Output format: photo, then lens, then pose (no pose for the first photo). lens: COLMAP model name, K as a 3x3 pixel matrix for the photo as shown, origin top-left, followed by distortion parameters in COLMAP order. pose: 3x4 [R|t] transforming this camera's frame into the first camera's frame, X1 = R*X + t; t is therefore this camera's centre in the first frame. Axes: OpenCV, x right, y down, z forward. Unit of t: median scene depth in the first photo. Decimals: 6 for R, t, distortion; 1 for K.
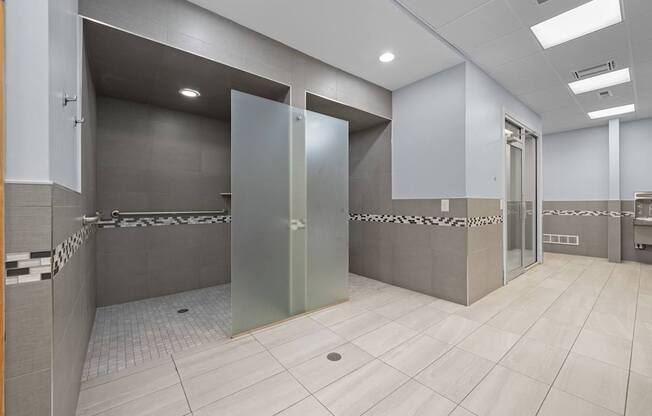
lens RADIAL K [[260.4, 0, 326.5], [0, 260.4, 206.4], [0, 0, 1]] dist [-0.000704, 0.000146]
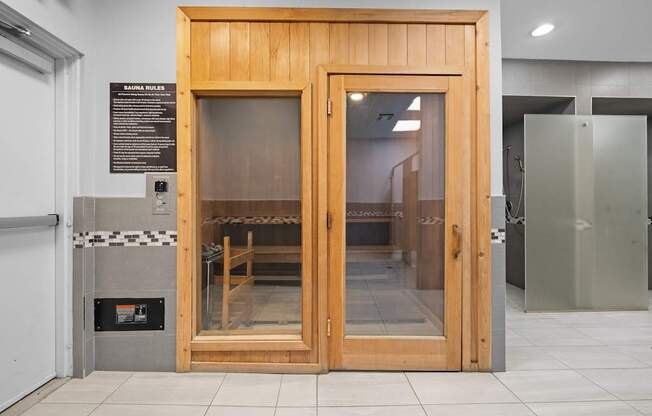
lens RADIAL K [[260.4, 0, 325.1], [0, 260.4, 208.2], [0, 0, 1]] dist [-0.000704, 0.000146]
pose [[0.796525, 0.000501, -0.604605, -0.315239], [-0.000621, 1.000000, 0.000010, 0.002648], [0.604605, 0.000367, 0.796525, -0.493388]]
